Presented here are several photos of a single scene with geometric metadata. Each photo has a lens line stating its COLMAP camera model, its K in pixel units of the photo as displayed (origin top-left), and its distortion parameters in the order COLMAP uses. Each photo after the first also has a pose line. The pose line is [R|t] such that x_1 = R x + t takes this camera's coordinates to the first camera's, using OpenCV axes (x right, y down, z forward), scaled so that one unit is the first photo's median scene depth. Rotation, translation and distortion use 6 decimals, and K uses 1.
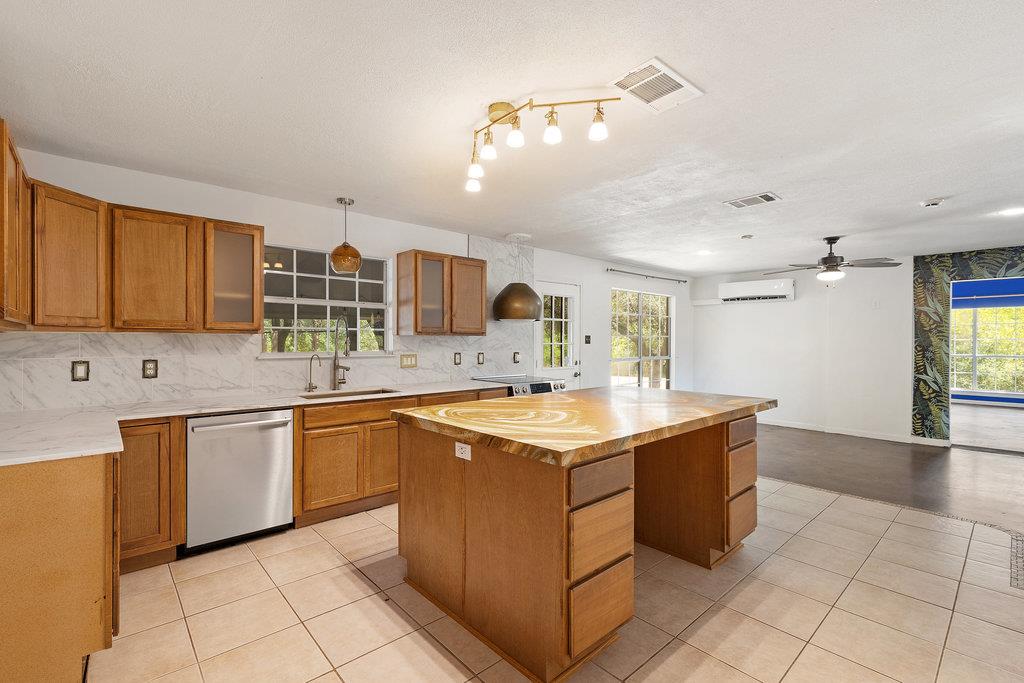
lens RADIAL K [[459.1, 0, 512.0], [0, 459.1, 341.5], [0, 0, 1]] dist [-0.002969, -0.000509]
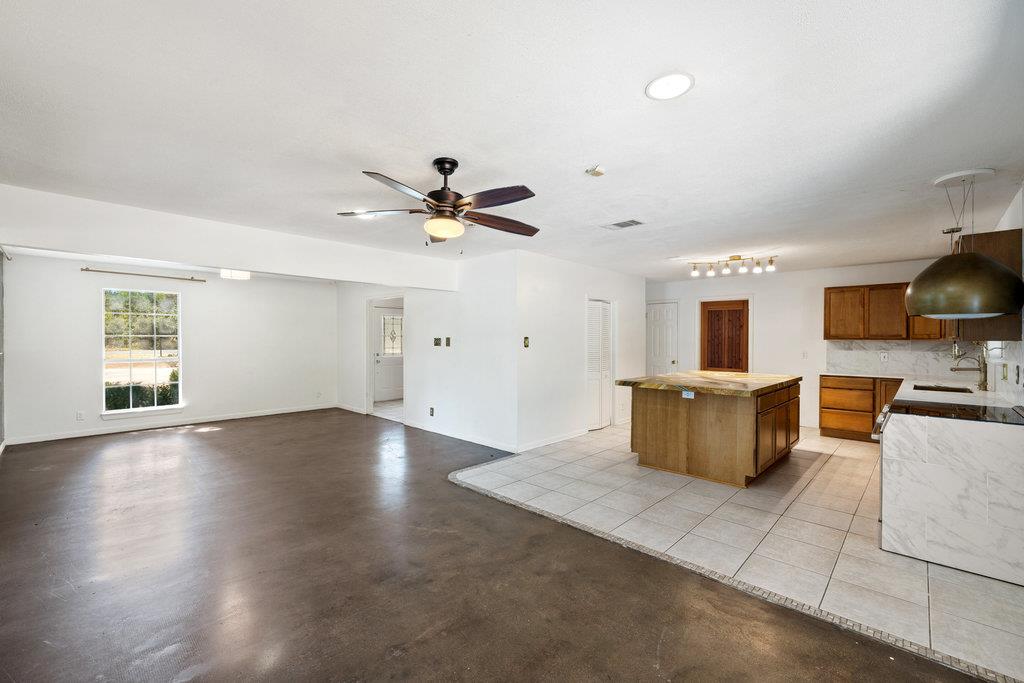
lens RADIAL K [[431.9, 0, 512.0], [0, 431.9, 341.5], [0, 0, 1]] dist [0.003378, -0.000511]
pose [[-0.997546, -0.004947, -0.069841, 0.734329], [-0.005571, 0.999946, 0.008743, -0.014310], [0.069794, 0.009110, -0.997520, 1.733993]]
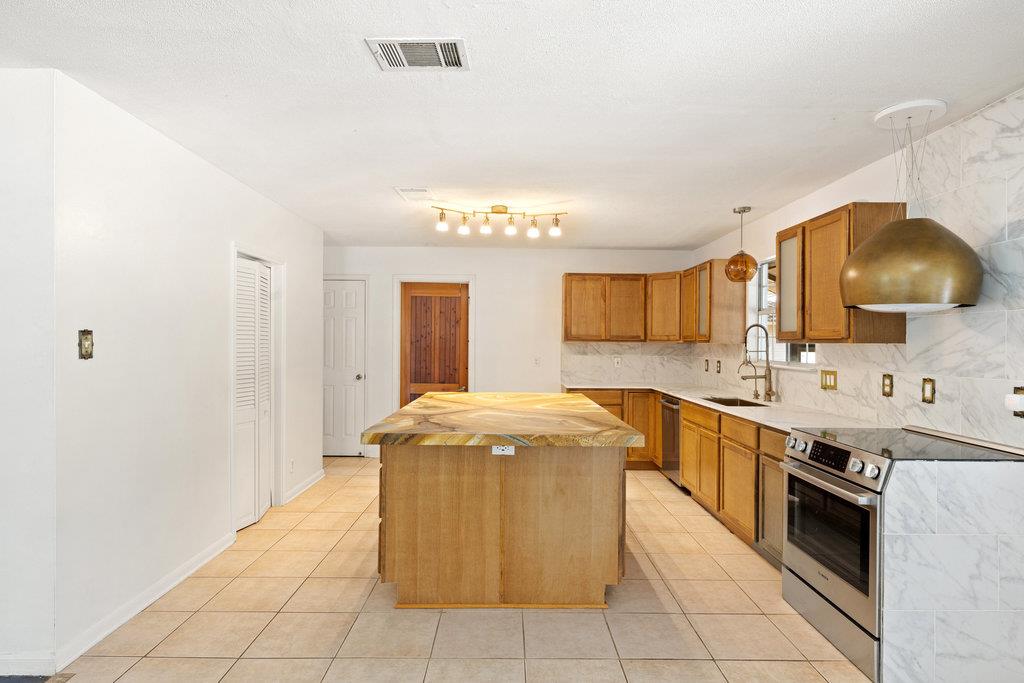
lens RADIAL K [[561.1, 0, 512.0], [0, 561.1, 341.5], [0, 0, 1]] dist [0.001148, 0.000106]
pose [[-0.669803, -0.008991, -0.742484, 0.741583], [-0.011398, 0.999933, -0.001827, -0.008943], [0.742451, 0.007239, -0.669861, 1.221436]]
